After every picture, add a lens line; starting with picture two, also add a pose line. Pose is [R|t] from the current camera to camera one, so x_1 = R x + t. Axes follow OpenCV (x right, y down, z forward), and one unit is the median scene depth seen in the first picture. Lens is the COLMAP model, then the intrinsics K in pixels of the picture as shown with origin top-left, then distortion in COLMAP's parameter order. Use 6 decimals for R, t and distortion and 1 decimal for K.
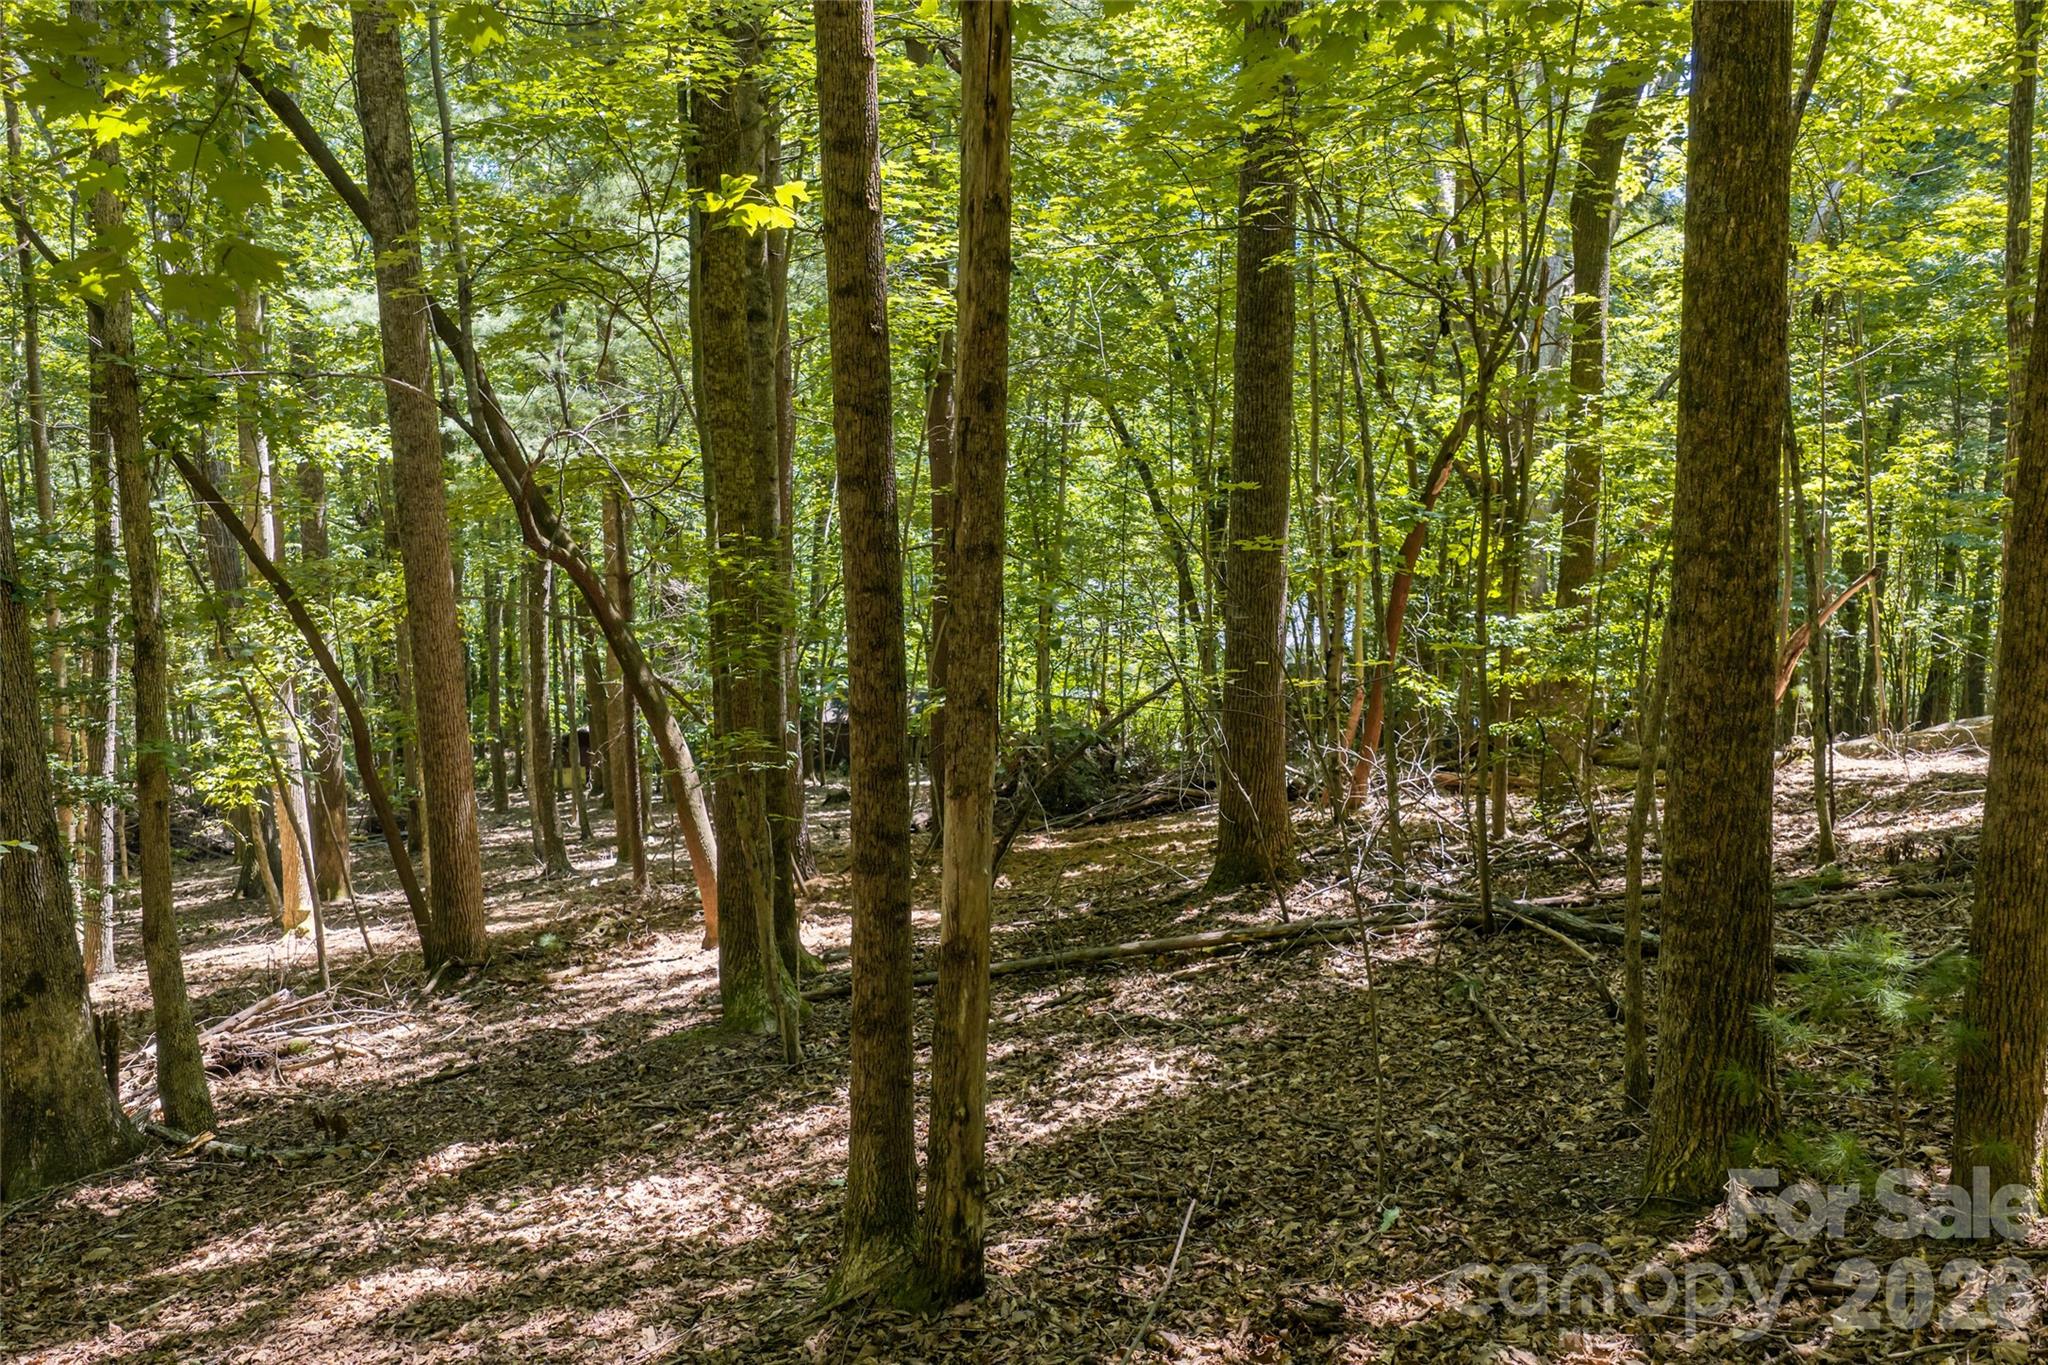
lens RADIAL K [[1683.7, 0, 1024.0], [0, 1683.7, 682.5], [0, 0, 1]] dist [0.033502, -0.043088]
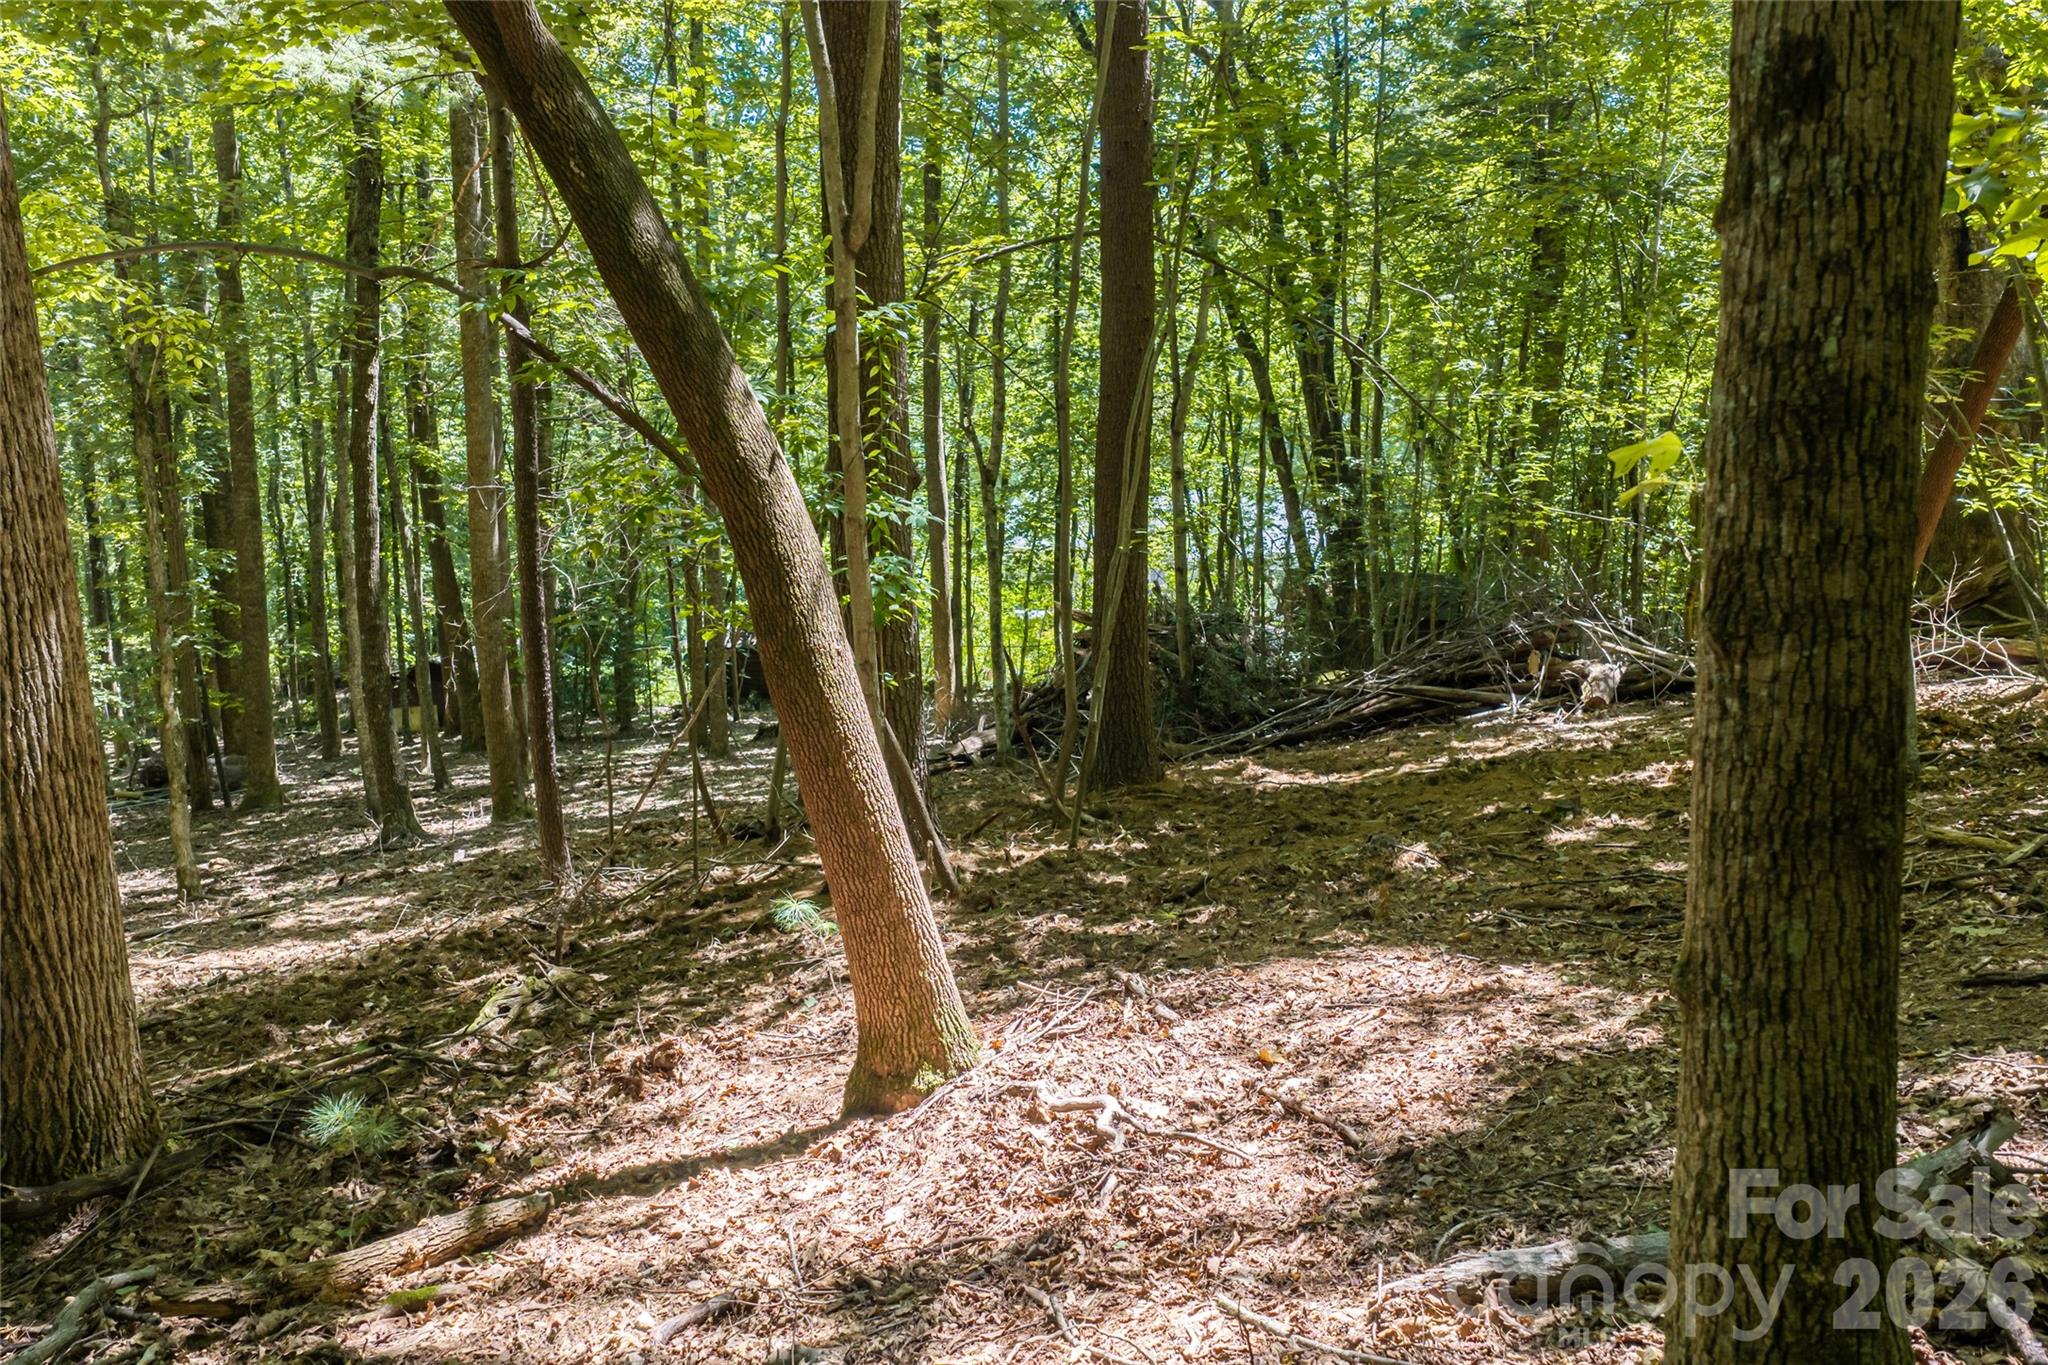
lens RADIAL K [[1683.7, 0, 1024.0], [0, 1683.7, 682.5], [0, 0, 1]] dist [0.033502, -0.043088]
pose [[0.996587, -0.012122, 0.081650, -0.084521], [0.009511, 0.999433, 0.032289, 0.031726], [-0.081995, -0.031402, 0.996138, 0.316369]]
